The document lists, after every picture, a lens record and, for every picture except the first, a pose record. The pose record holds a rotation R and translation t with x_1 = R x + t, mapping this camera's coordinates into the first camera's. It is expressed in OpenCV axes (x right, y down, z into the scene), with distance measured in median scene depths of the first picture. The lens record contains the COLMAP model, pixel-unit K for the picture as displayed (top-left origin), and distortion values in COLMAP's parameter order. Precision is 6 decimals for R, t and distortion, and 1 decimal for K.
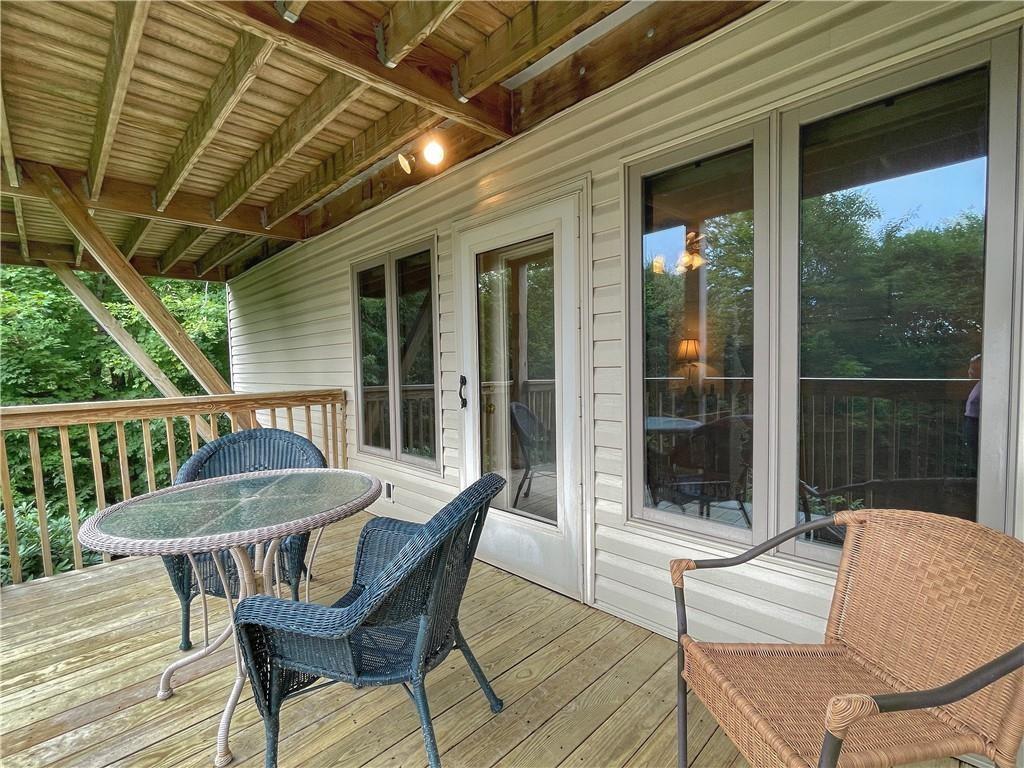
lens RADIAL K [[469.6, 0, 492.7], [0, 469.6, 383.2], [0, 0, 1]] dist [0.001431, 0.000392]
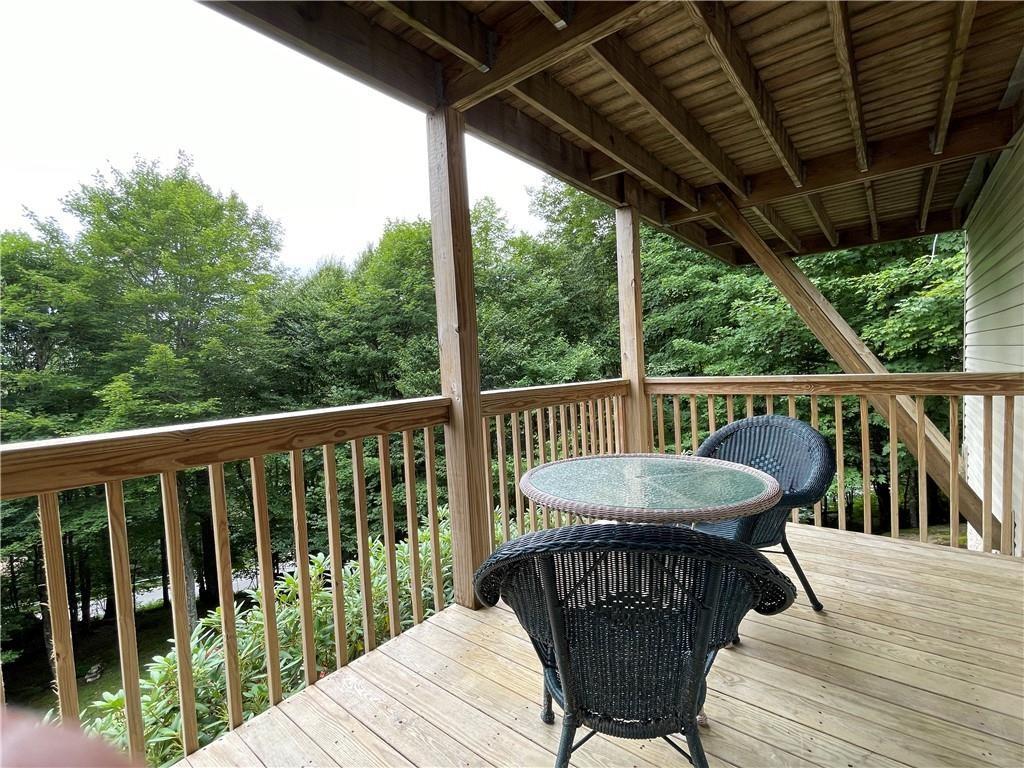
lens RADIAL K [[469.6, 0, 492.7], [0, 469.6, 383.2], [0, 0, 1]] dist [0.001431, 0.000392]
pose [[0.106739, 0.059247, -0.992520, 0.214444], [0.001620, 0.998211, 0.059761, -0.012241], [0.994286, -0.007987, 0.106452, 0.233551]]
